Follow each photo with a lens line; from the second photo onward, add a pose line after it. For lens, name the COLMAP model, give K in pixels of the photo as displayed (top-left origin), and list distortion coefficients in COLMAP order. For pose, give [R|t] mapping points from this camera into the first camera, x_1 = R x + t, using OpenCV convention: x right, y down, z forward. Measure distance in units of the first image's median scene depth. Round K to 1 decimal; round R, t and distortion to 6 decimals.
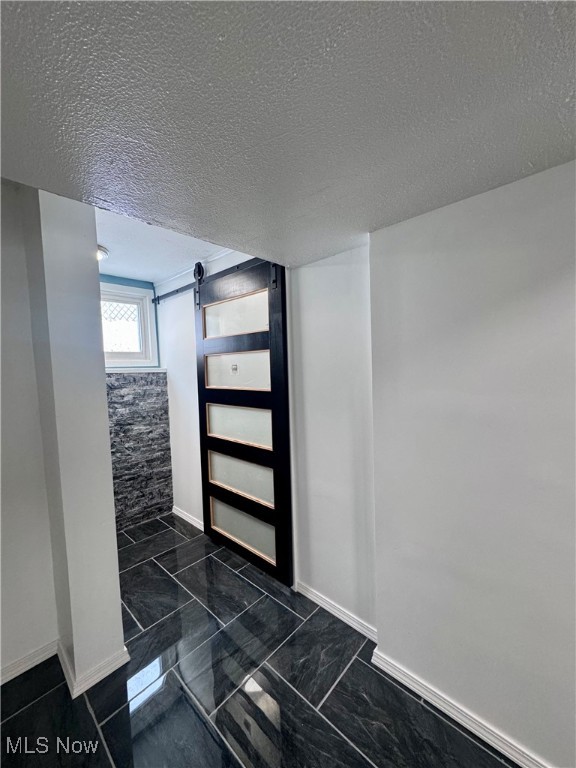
lens RADIAL K [[308.7, 0, 286.9], [0, 308.7, 382.5], [0, 0, 1]] dist [0.002119, -0.000150]
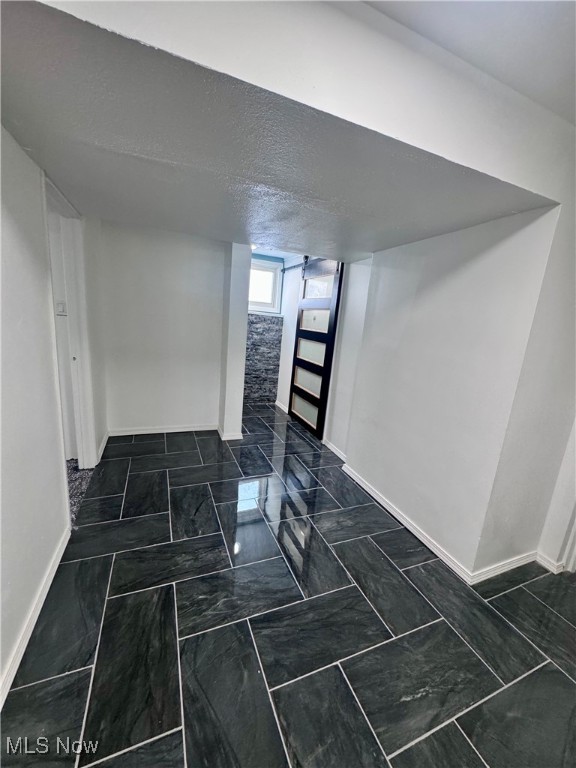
lens RADIAL K [[308.7, 0, 288.8], [0, 308.7, 383.5], [0, 0, 1]] dist [0.002119, -0.000150]
pose [[0.903544, 0.195498, -0.381300, 0.343402], [-0.139787, 0.975655, 0.168988, 0.028051], [0.405054, -0.099387, 0.908875, -0.521817]]
